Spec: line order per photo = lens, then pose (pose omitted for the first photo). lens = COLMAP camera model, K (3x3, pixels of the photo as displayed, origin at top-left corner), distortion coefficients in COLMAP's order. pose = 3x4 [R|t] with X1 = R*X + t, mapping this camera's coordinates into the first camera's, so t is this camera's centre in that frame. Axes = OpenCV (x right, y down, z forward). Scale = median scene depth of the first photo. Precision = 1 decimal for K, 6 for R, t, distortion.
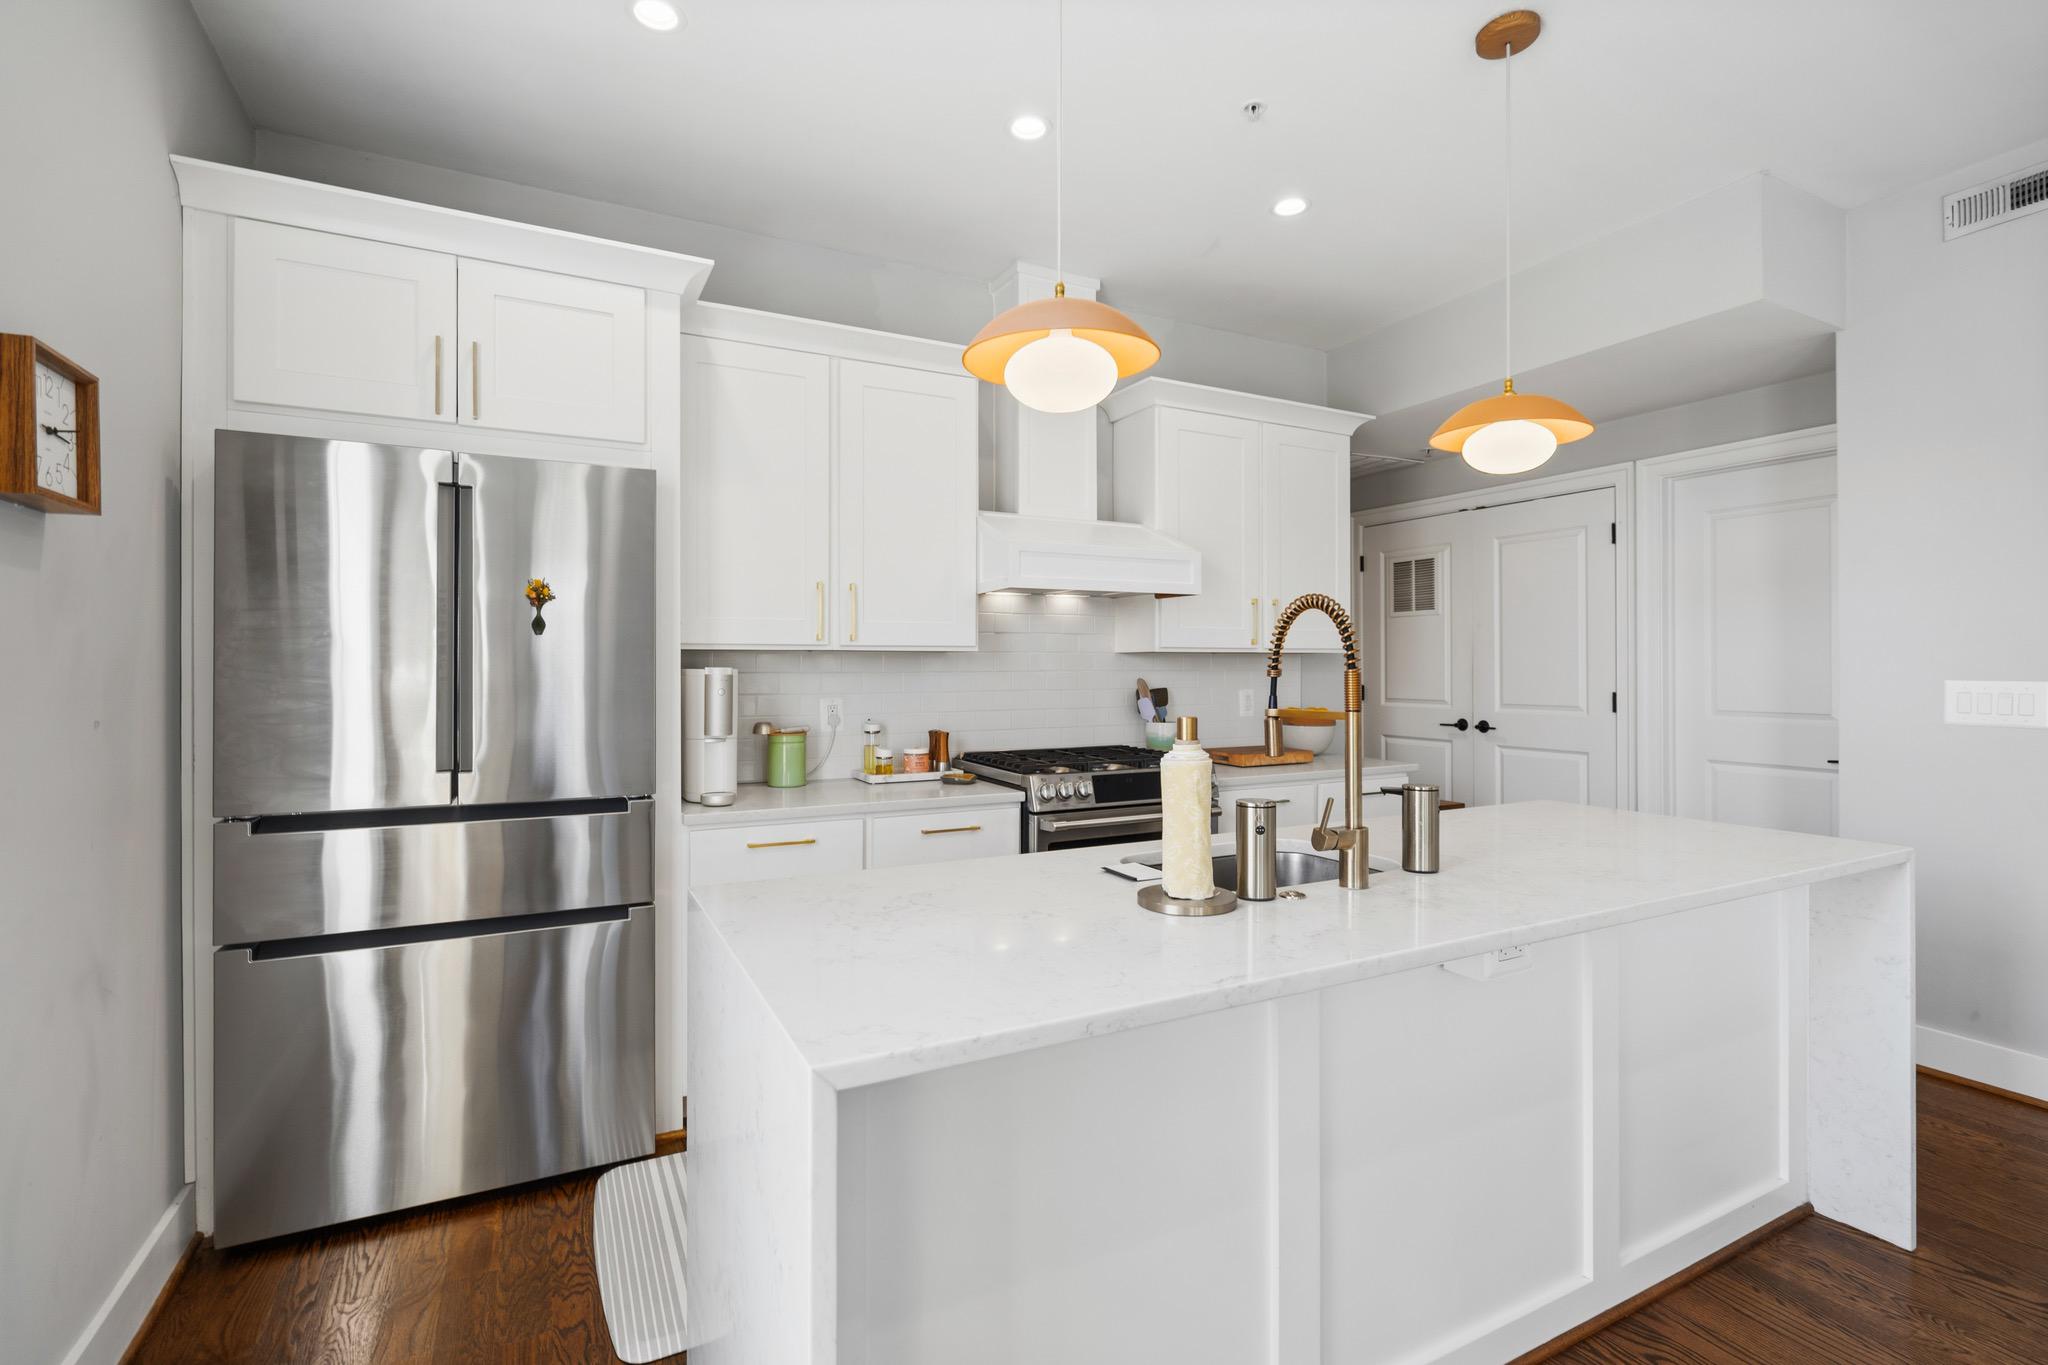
lens RADIAL K [[936.5, 0, 1032.2], [0, 936.5, 653.8], [0, 0, 1]] dist [0.009976, 0.000567]
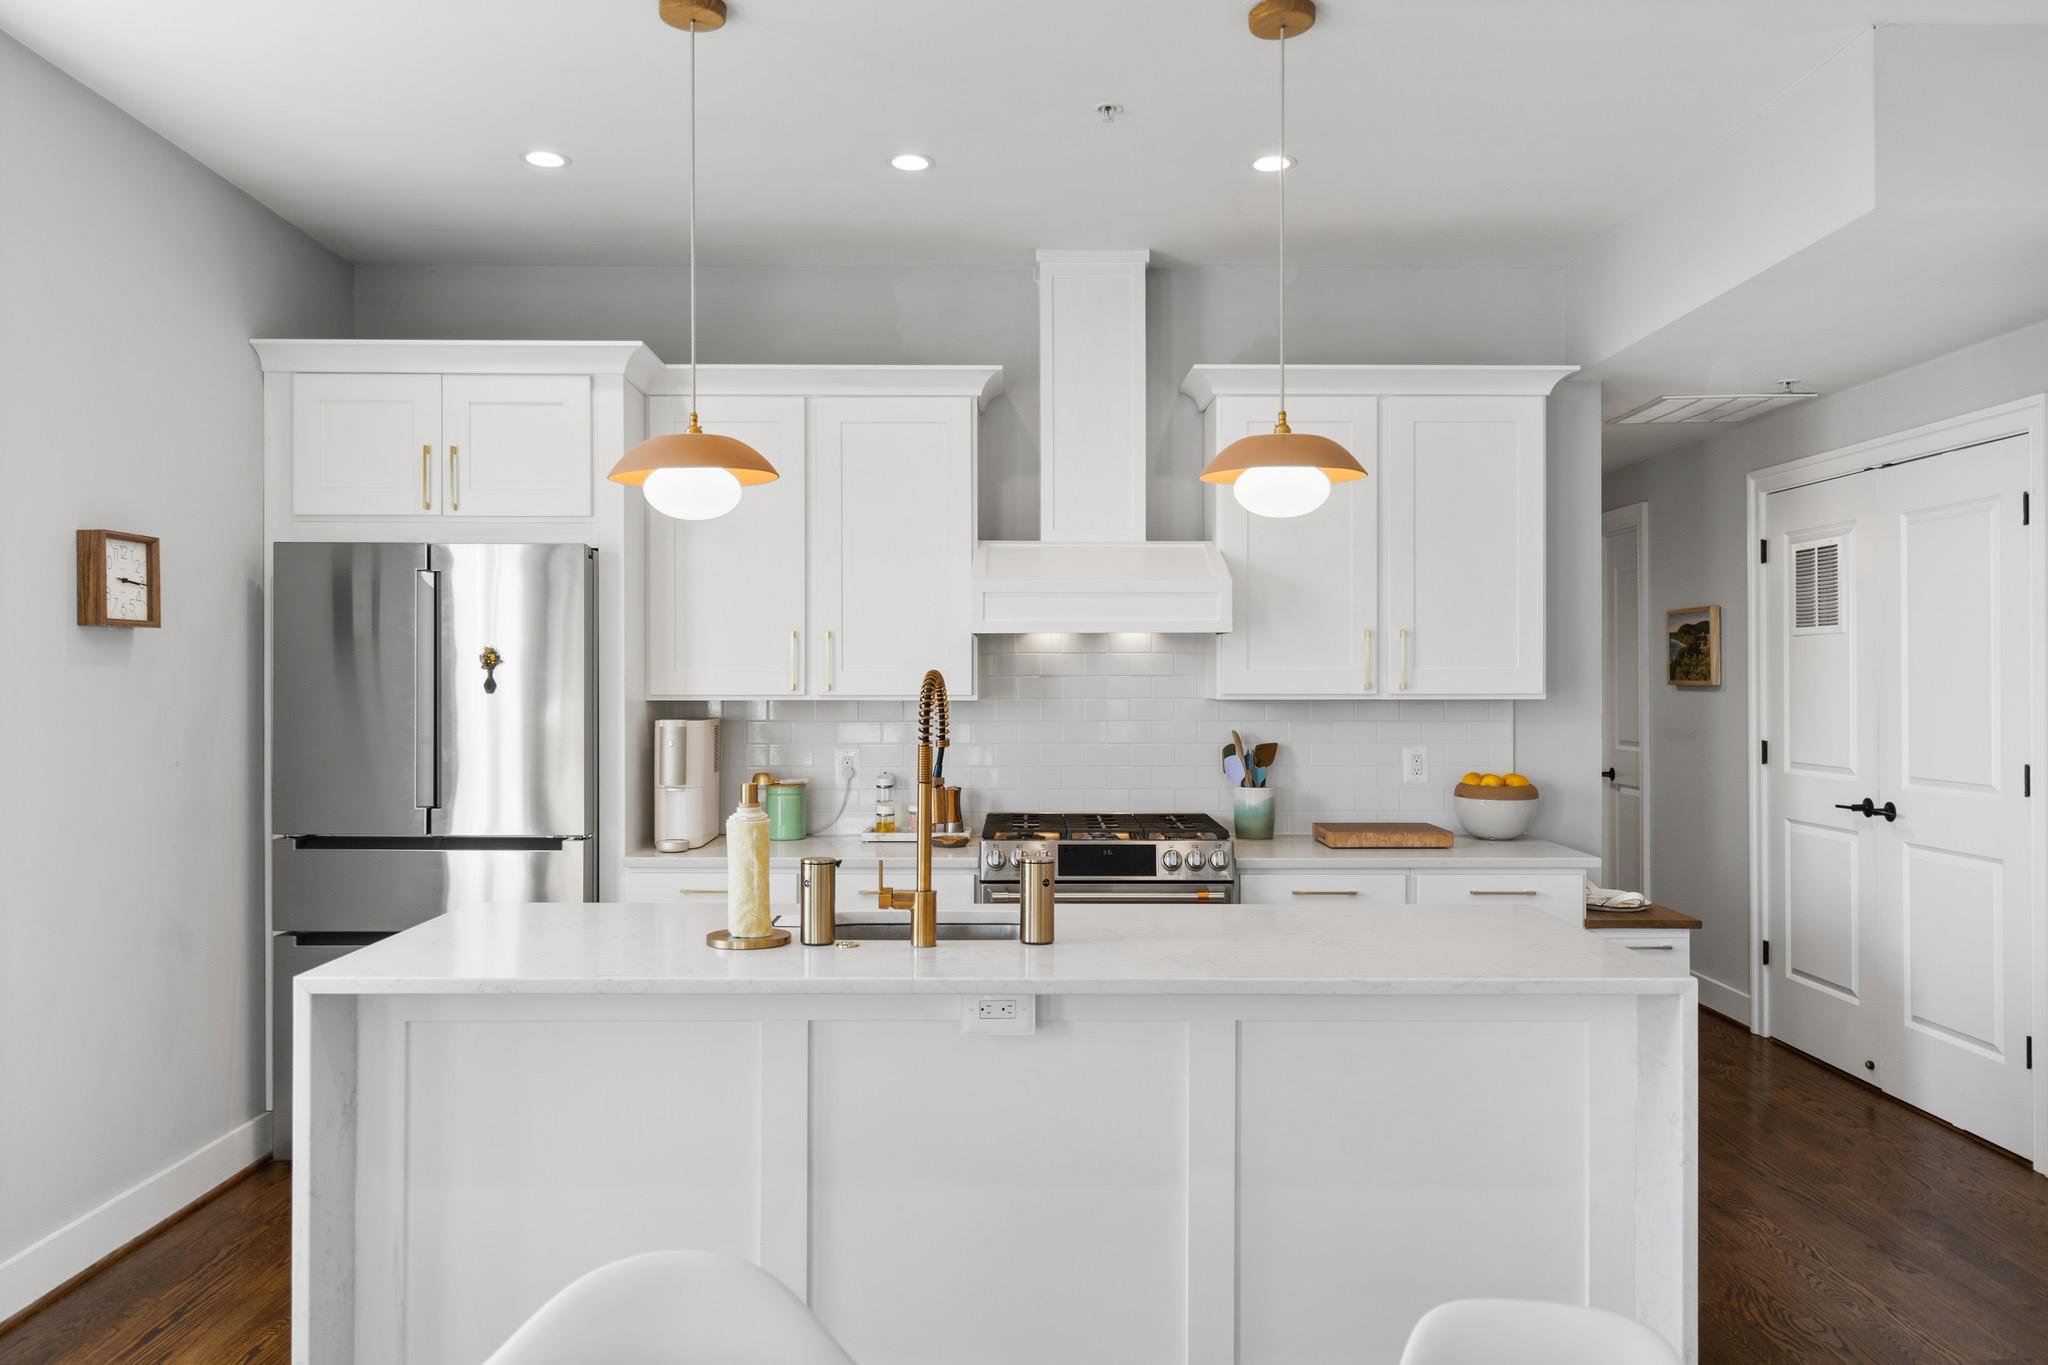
lens RADIAL K [[1471.9, 0, 1024.0], [0, 1471.9, 658.9], [0, 0, 1]] dist [0.031538, 0.000899]
pose [[0.892253, -0.004919, -0.451509, 0.600184], [0.004627, 0.999988, -0.001752, -0.038427], [0.451512, -0.000526, 0.892265, -0.227904]]
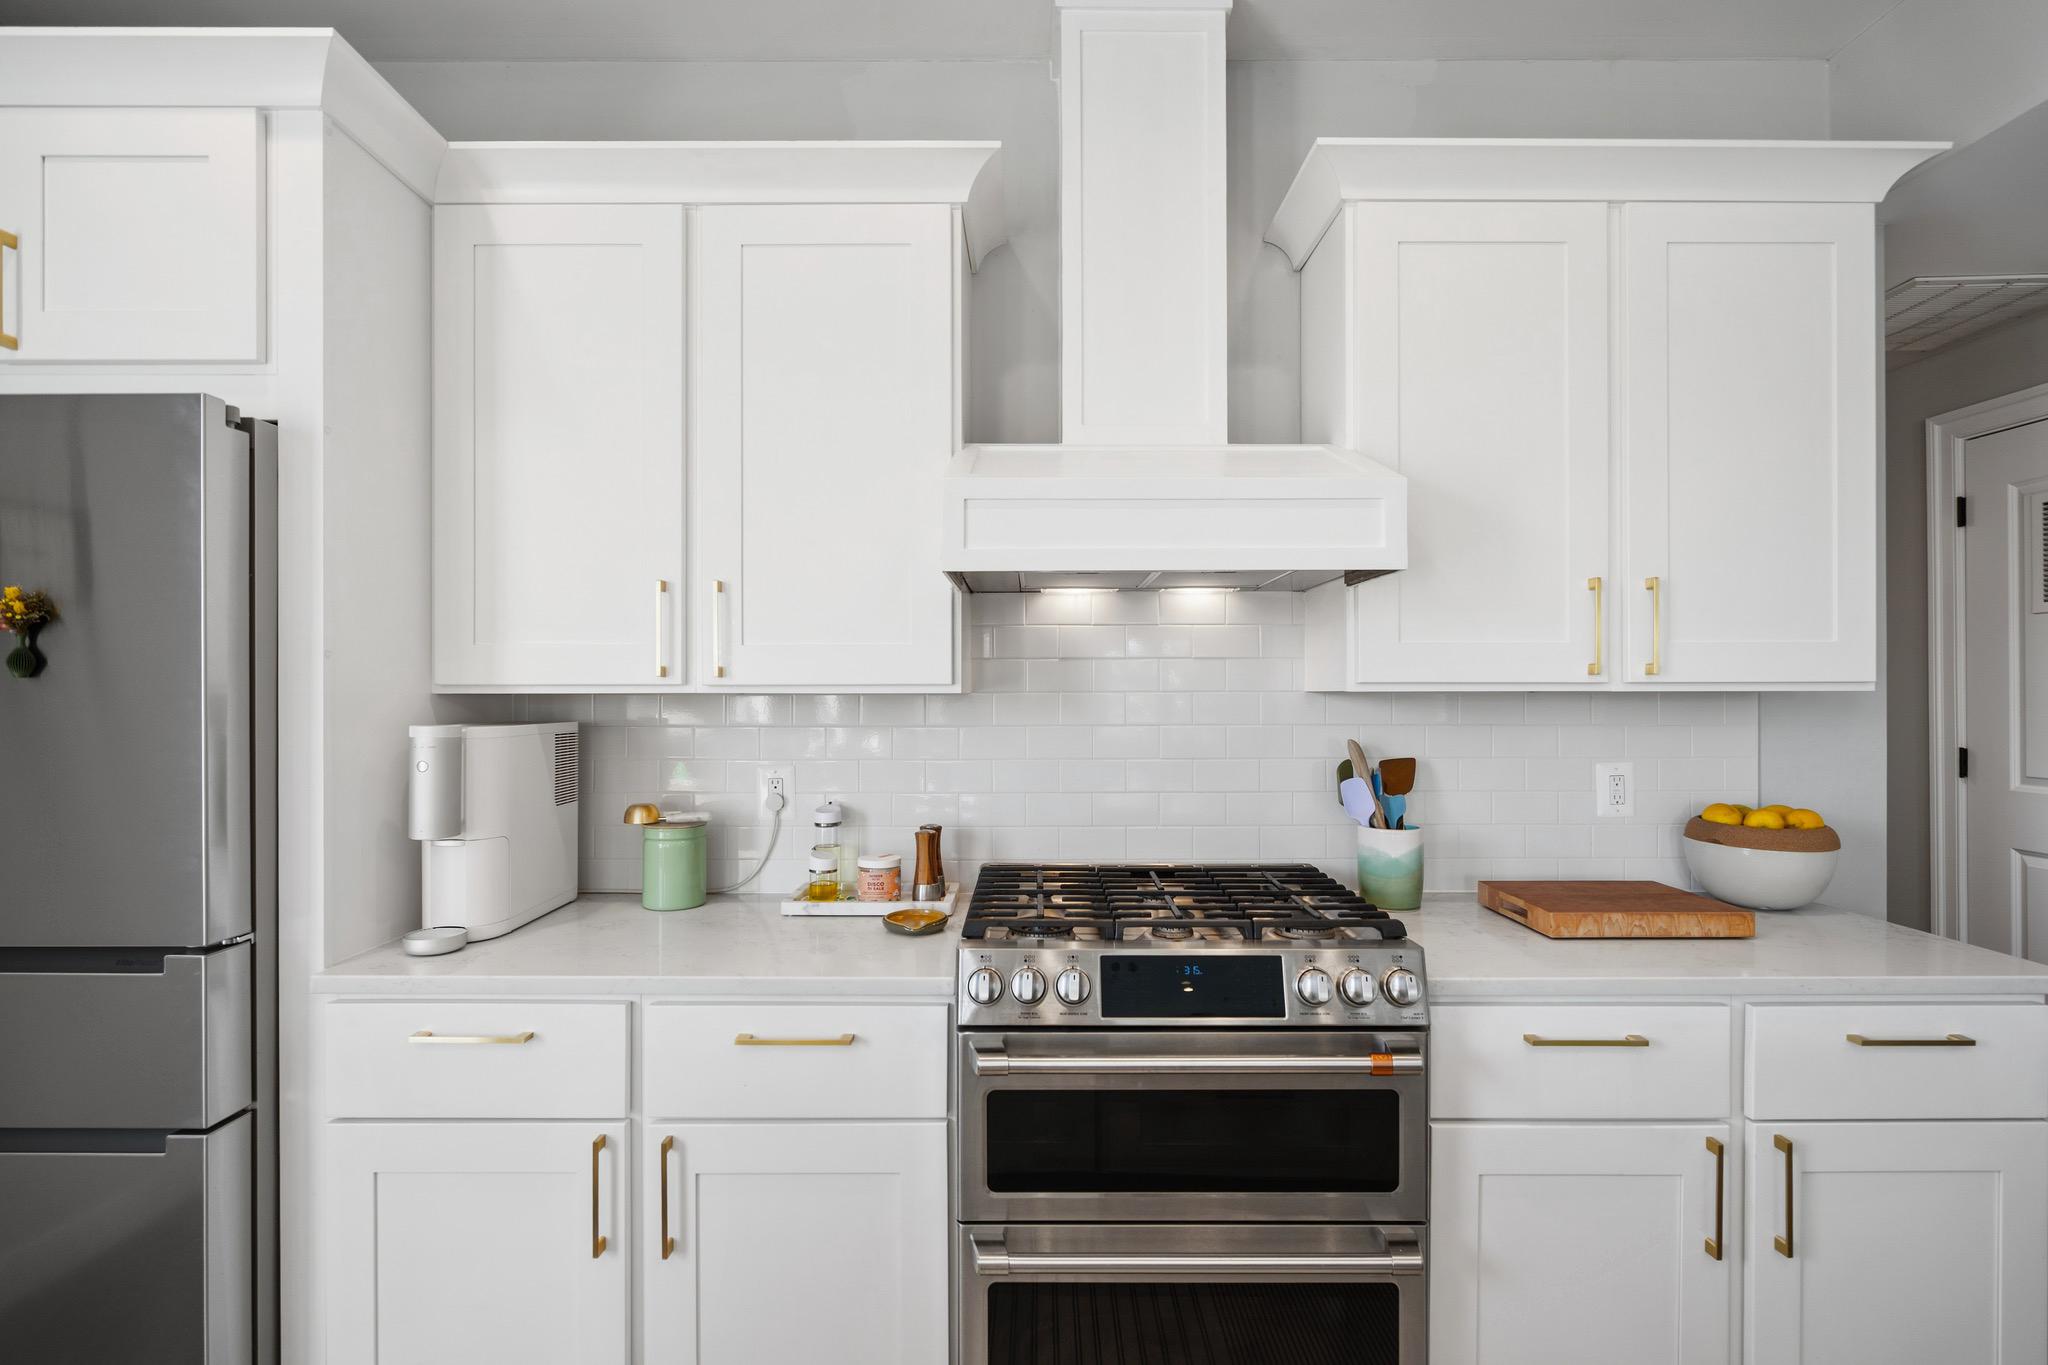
lens RADIAL K [[957.5, 0, 1024.0], [0, 957.5, 682.5], [0, 0, 1]] dist [0.000595, -0.000090]
pose [[0.887179, -0.004813, -0.461401, 0.231247], [0.005593, 0.999984, 0.000322, -0.008712], [0.461392, -0.002866, 0.887192, 0.498241]]
